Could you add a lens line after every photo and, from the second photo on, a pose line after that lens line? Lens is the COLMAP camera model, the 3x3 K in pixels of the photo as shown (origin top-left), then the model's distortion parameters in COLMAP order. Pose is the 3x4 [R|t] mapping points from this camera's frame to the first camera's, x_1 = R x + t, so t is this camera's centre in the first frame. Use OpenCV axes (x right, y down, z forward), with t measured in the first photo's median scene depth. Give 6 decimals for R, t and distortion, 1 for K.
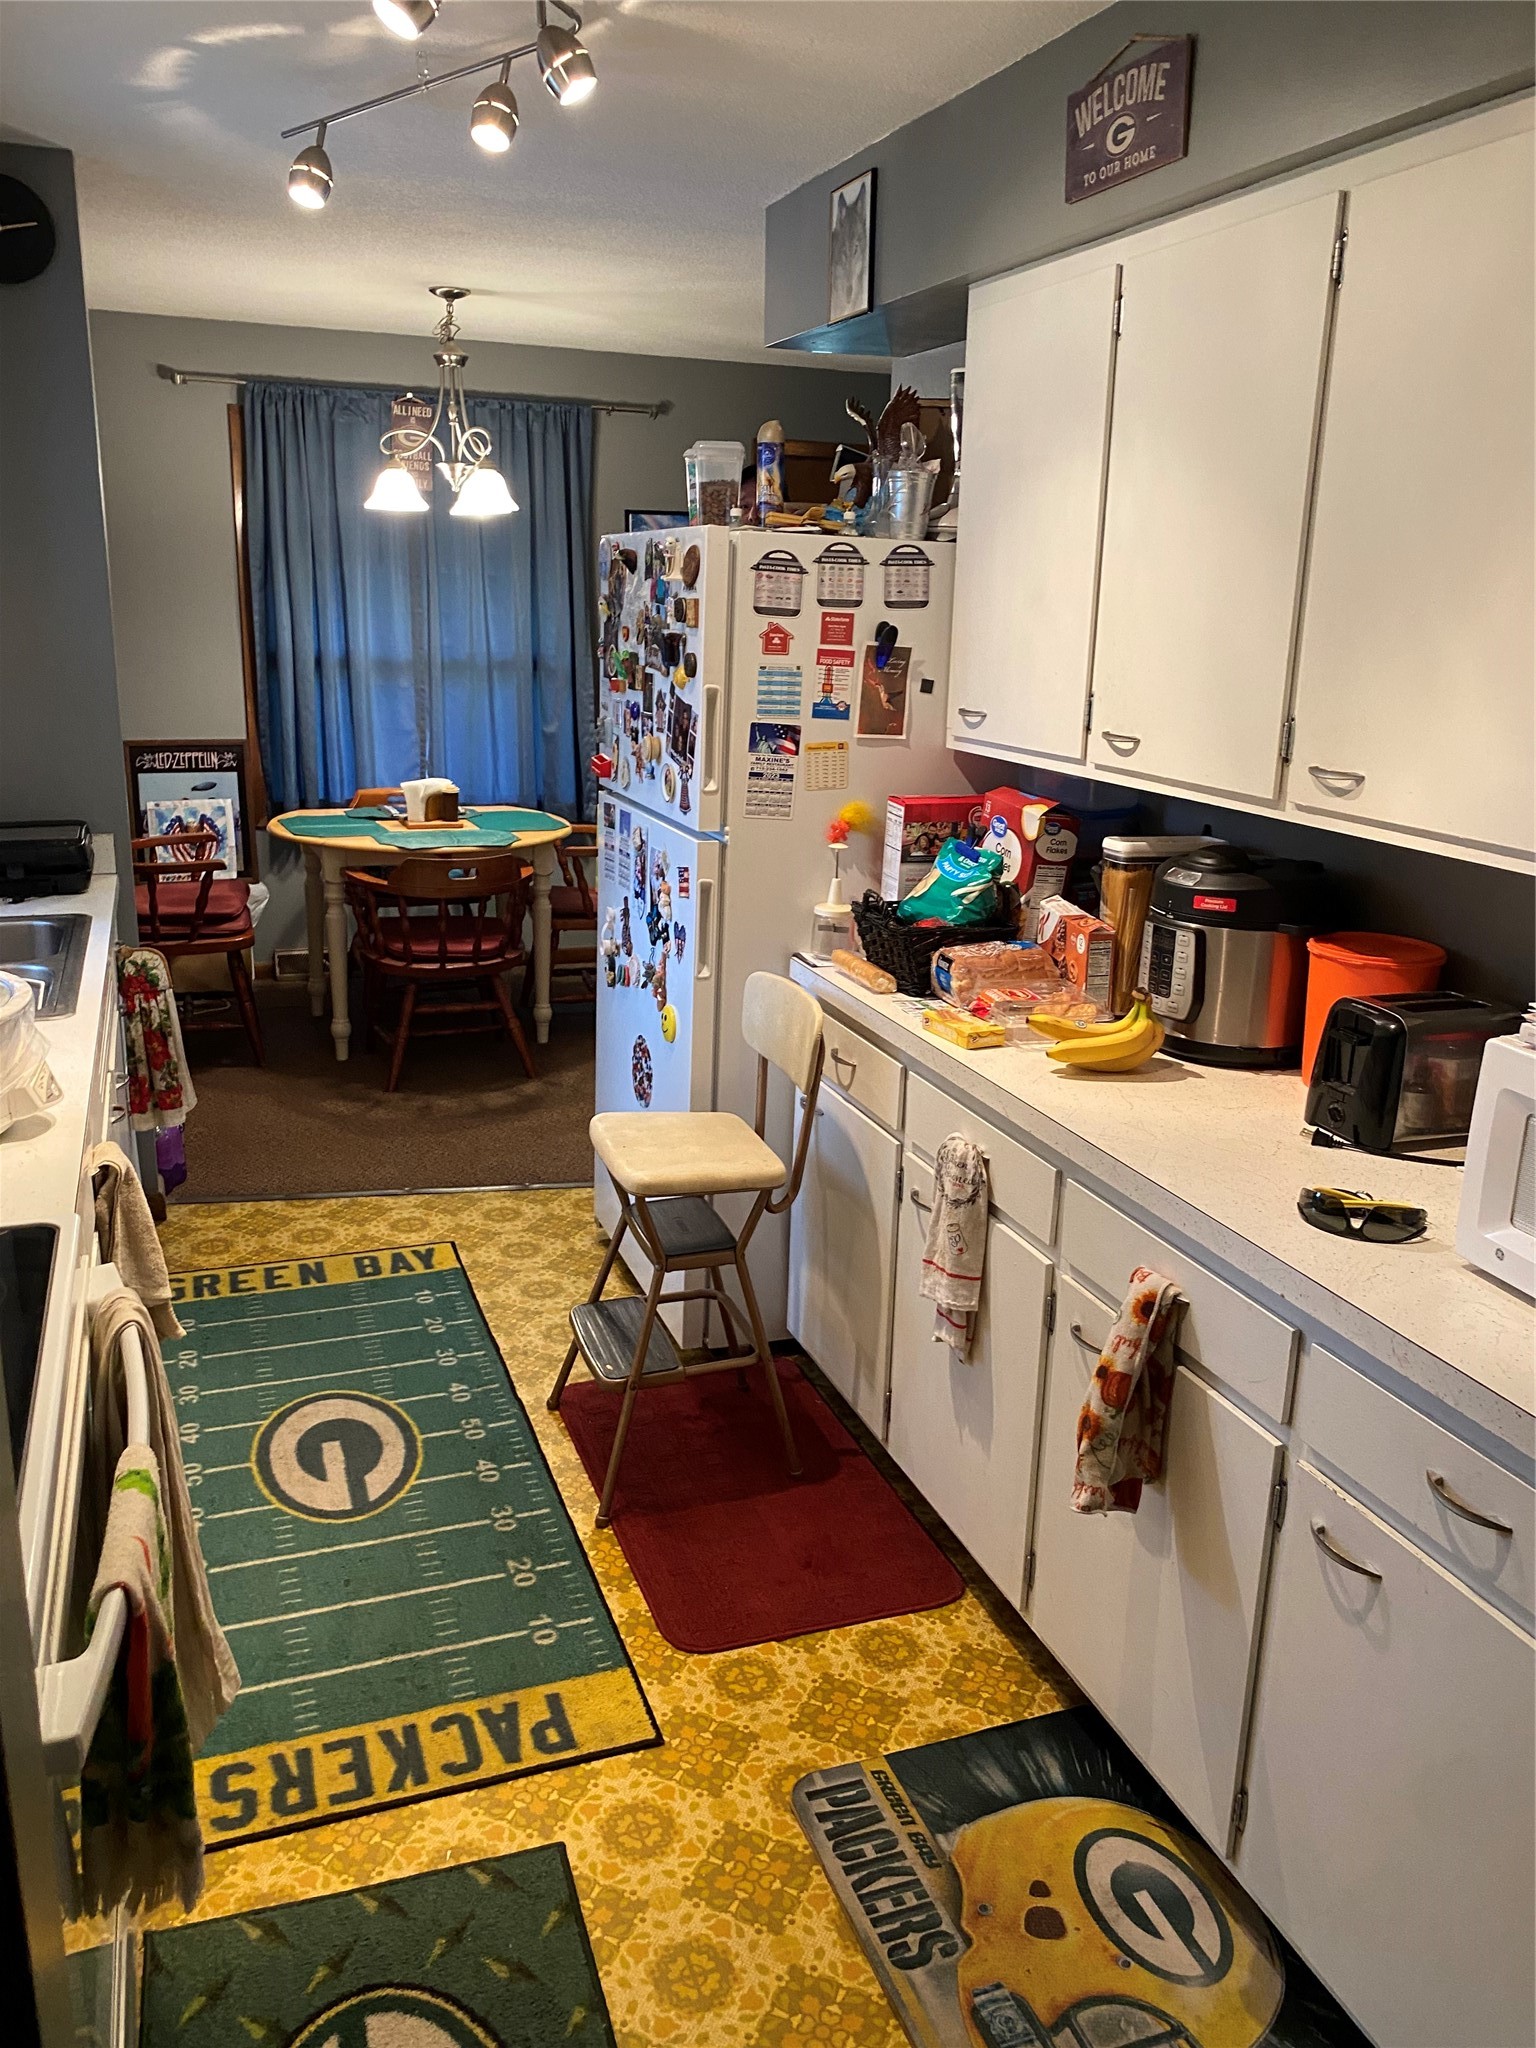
lens RADIAL K [[1568.3, 0, 760.1], [0, 1568.3, 1011.4], [0, 0, 1]] dist [0.012438, -0.004124]
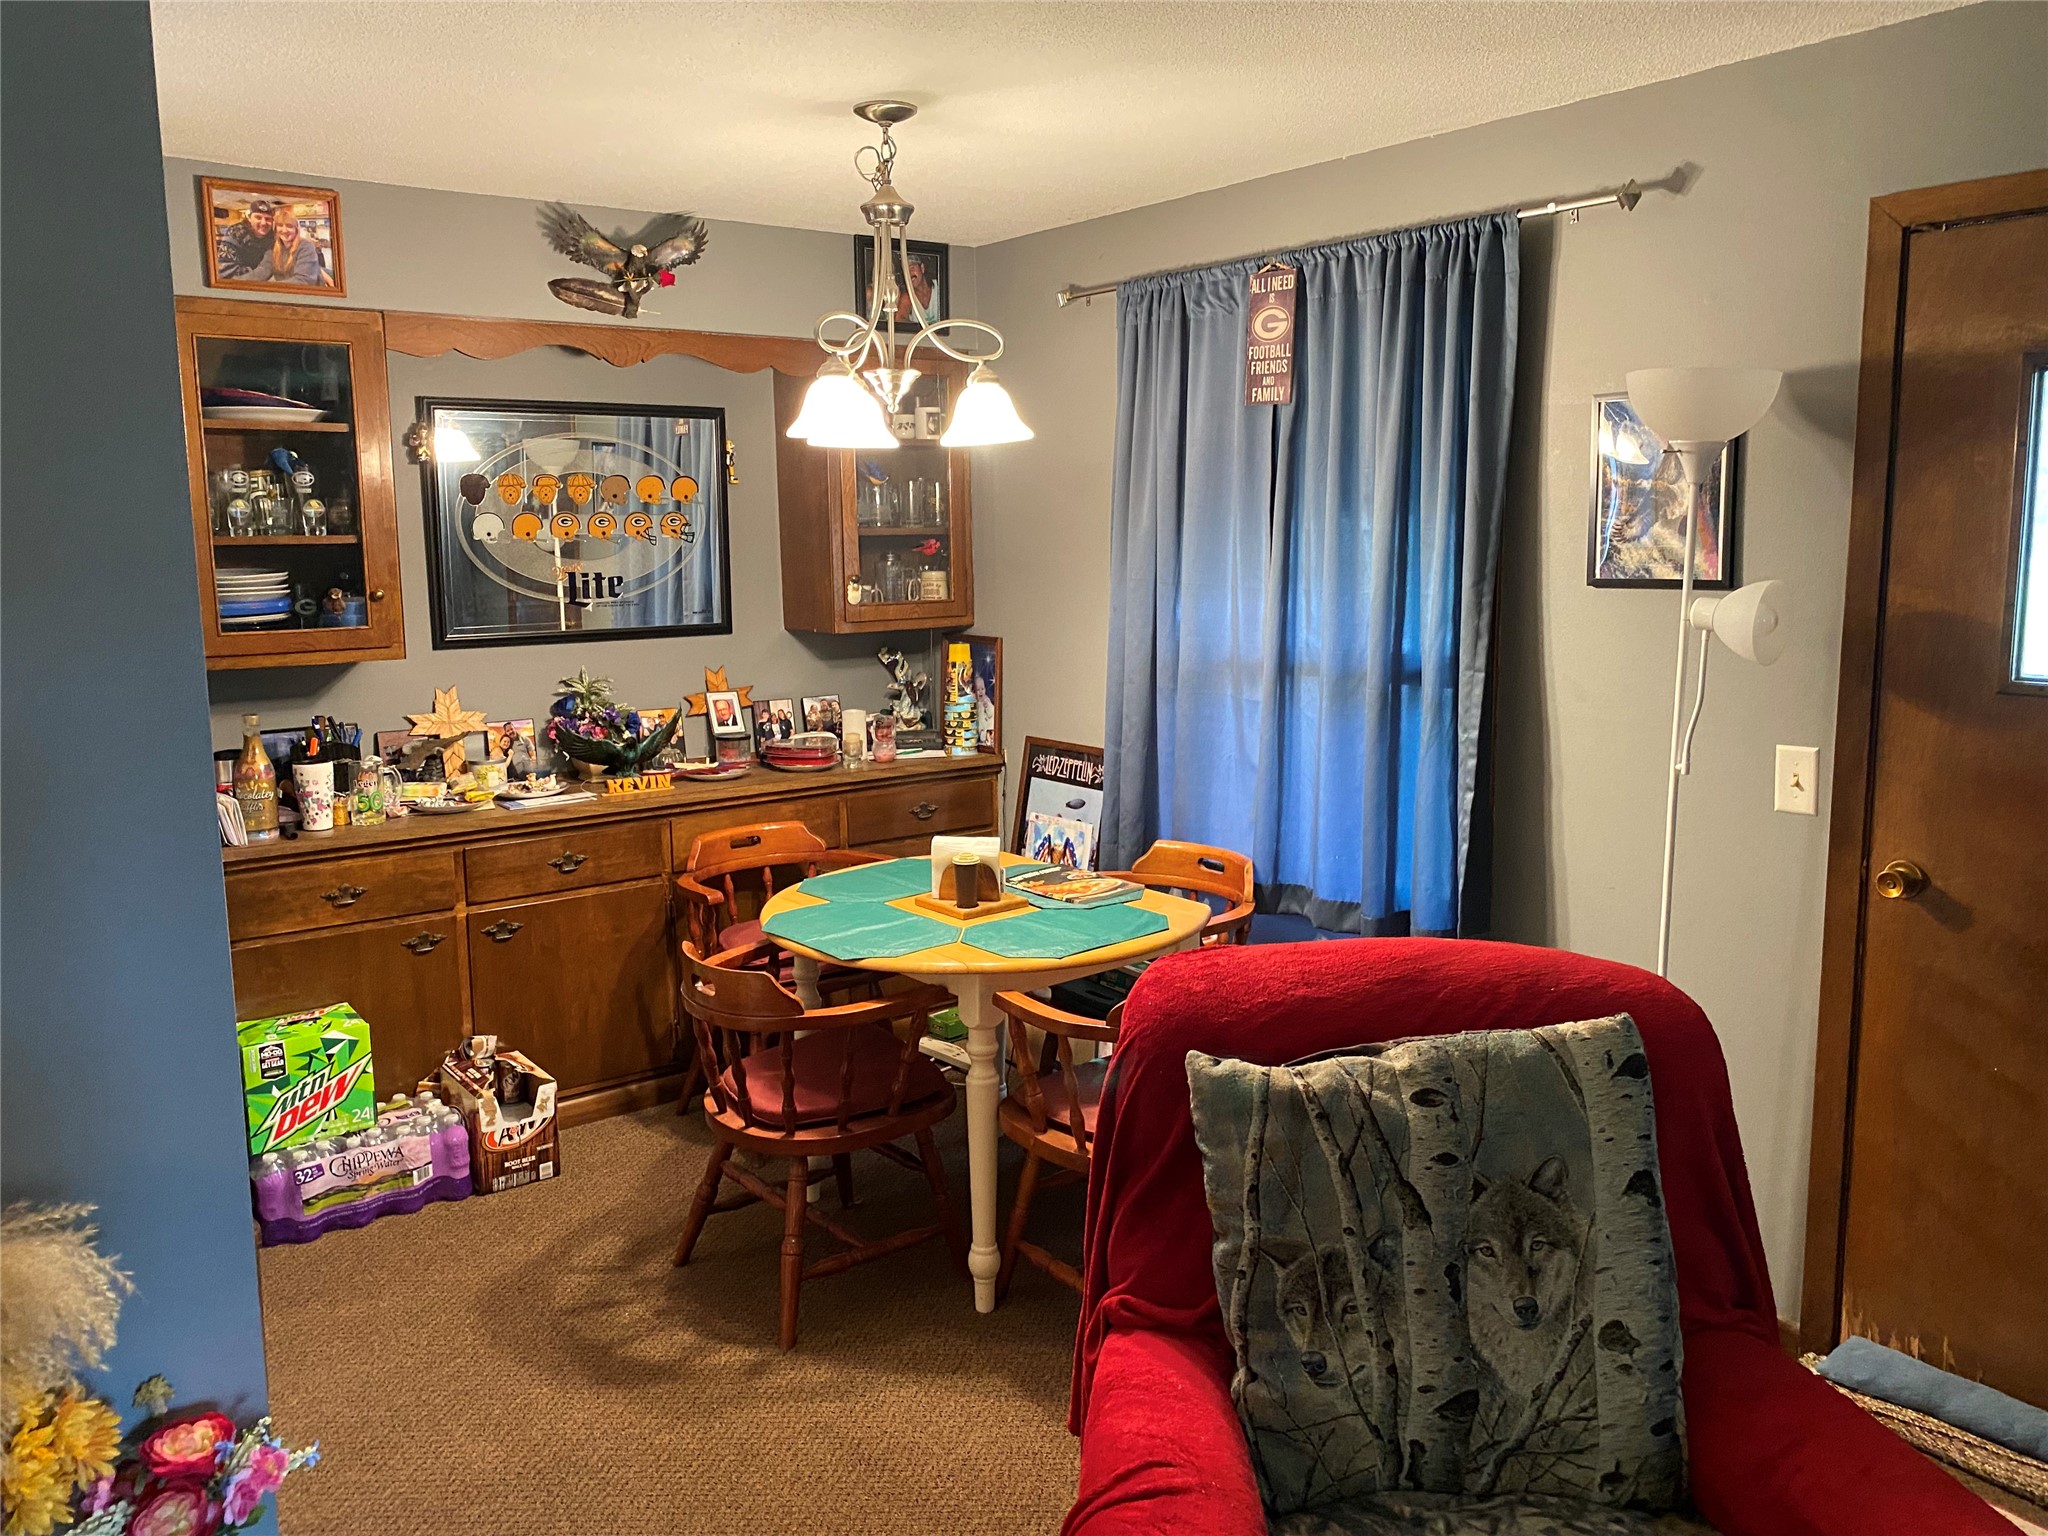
lens RADIAL K [[1532.8, 0, 1036.7], [0, 1532.8, 767.1], [0, 0, 1]] dist [-0.002988, -0.009863]
pose [[0.304896, 0.123851, -0.944298, 0.705056], [-0.233011, 0.971076, 0.052128, -0.387416], [0.923442, 0.204138, 0.324936, 1.446616]]
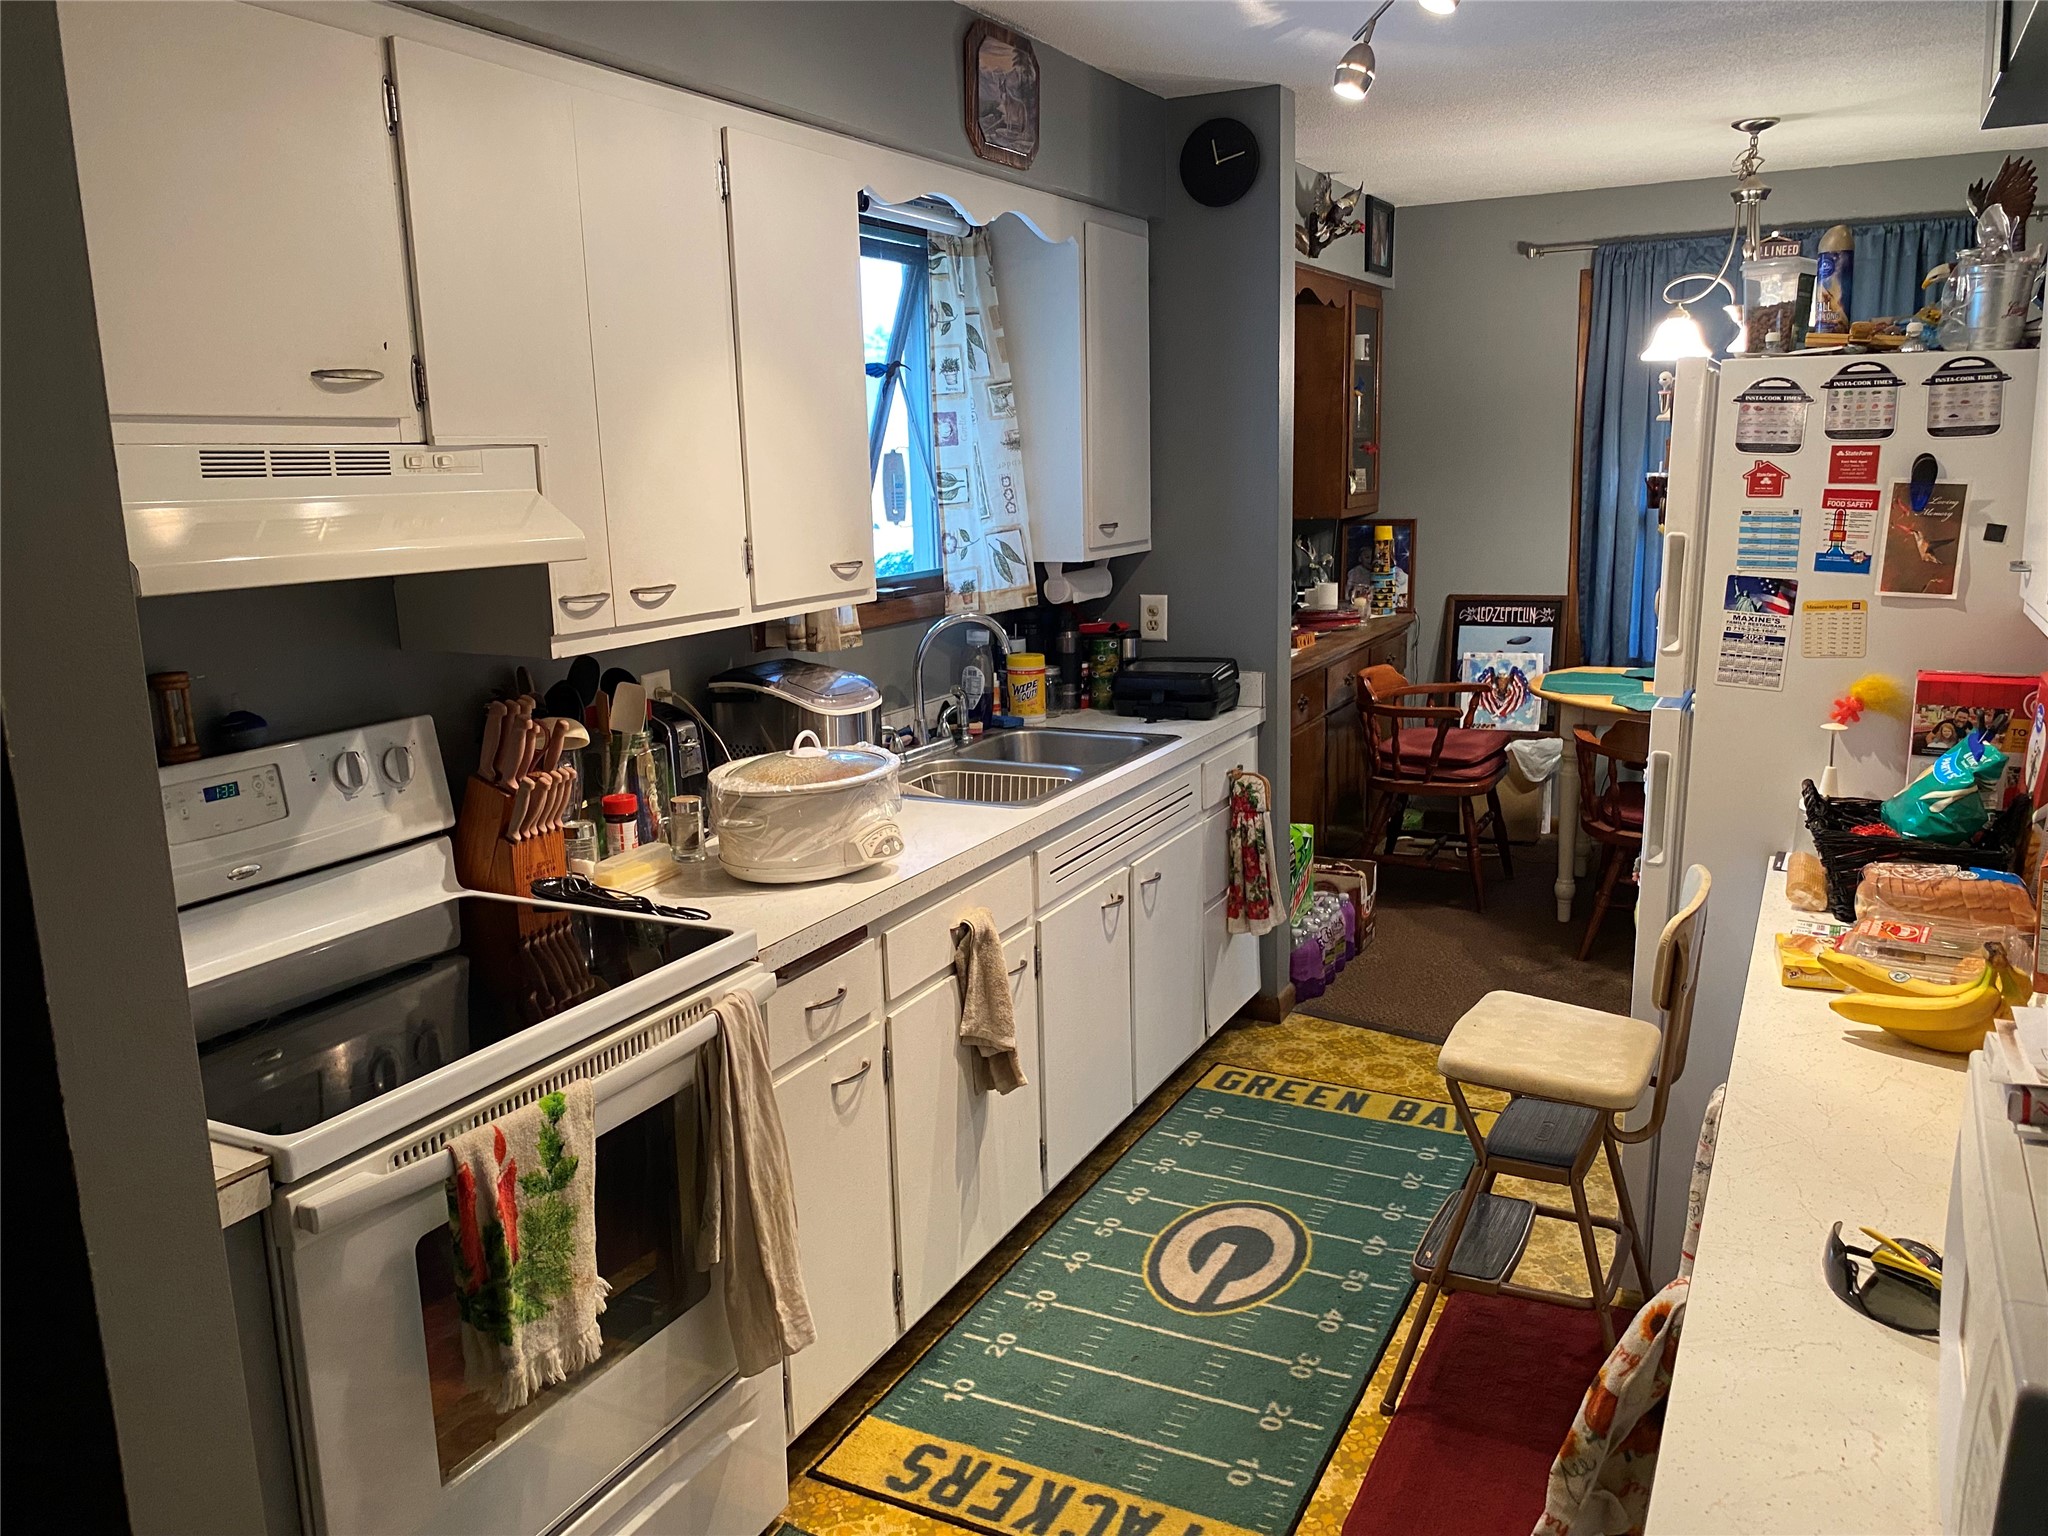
lens RADIAL K [[1577.7, 0, 1017.2], [0, 1577.7, 752.2], [0, 0, 1]] dist [0.062249, -0.089229]
pose [[0.675514, 0.093502, -0.731395, 0.374755], [-0.149465, 0.988698, -0.011649, -0.018723], [0.722040, 0.117187, 0.681855, 0.128033]]
